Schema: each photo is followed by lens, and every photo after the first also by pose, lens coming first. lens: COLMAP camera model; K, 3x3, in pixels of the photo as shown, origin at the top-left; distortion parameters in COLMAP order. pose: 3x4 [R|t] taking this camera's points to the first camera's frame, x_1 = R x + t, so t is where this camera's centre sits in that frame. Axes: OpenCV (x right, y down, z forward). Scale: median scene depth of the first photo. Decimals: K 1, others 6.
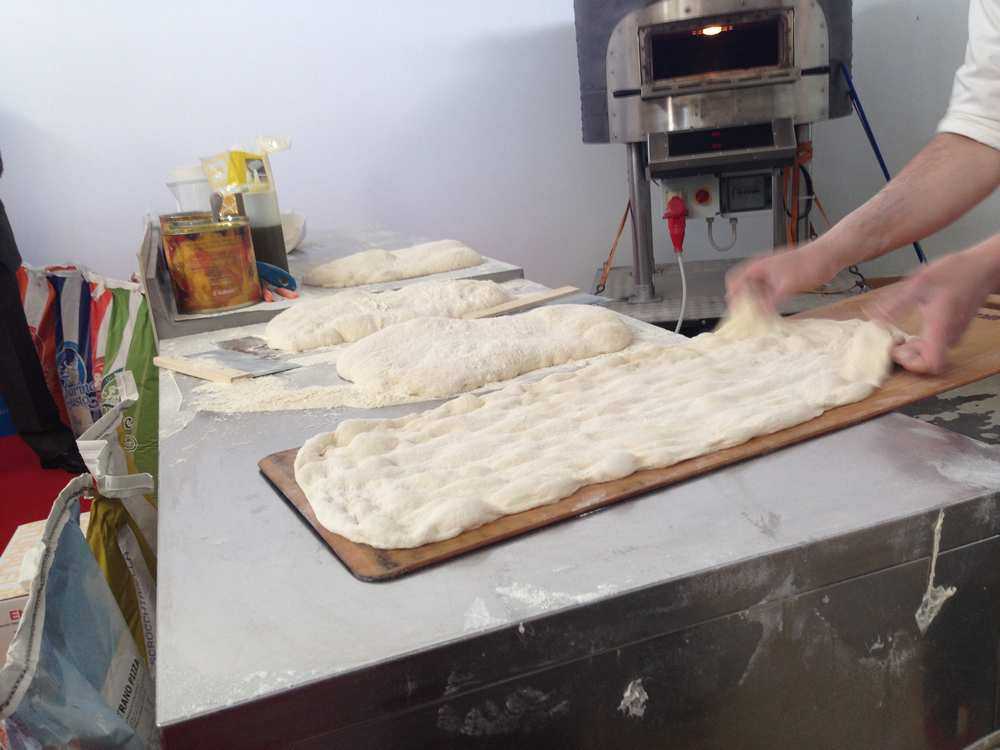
lens RADIAL K [[925.4, 0, 498.1], [0, 925.4, 386.9], [0, 0, 1]] dist [0.025717, 0.000000]
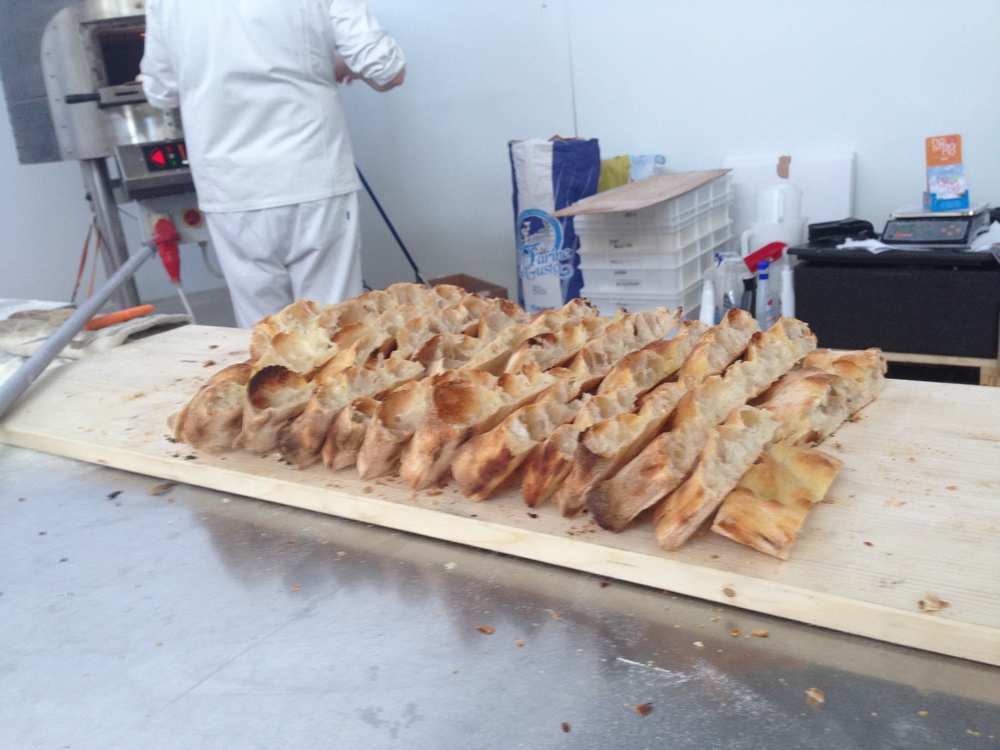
lens RADIAL K [[925.4, 0, 504.9], [0, 925.4, 367.0], [0, 0, 1]] dist [0.025717, 0.000000]
pose [[0.814715, -0.153681, 0.559126, -0.103819], [0.185797, 0.982588, -0.000655, -0.021767], [-0.549289, 0.104418, 0.829083, 0.243412]]
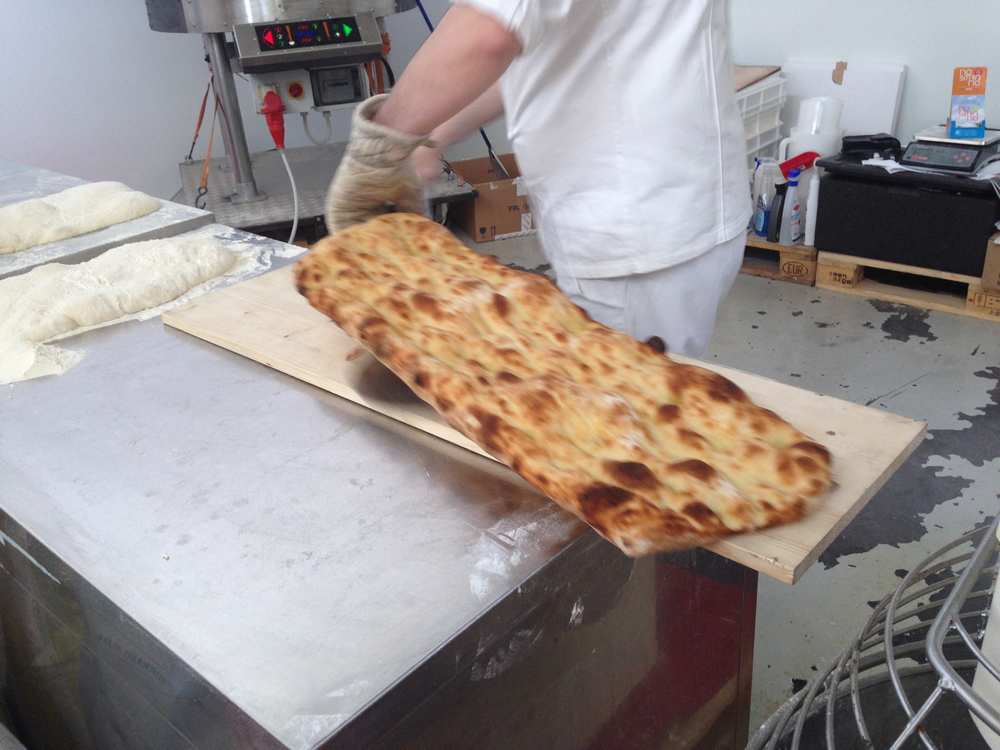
lens RADIAL K [[925.4, 0, 507.2], [0, 925.4, 376.7], [0, 0, 1]] dist [0.025717, 0.000000]
pose [[0.876538, -0.173100, 0.449129, -0.167445], [0.110890, 0.980619, 0.161526, -0.078879], [-0.468384, -0.091779, 0.878745, -0.035468]]
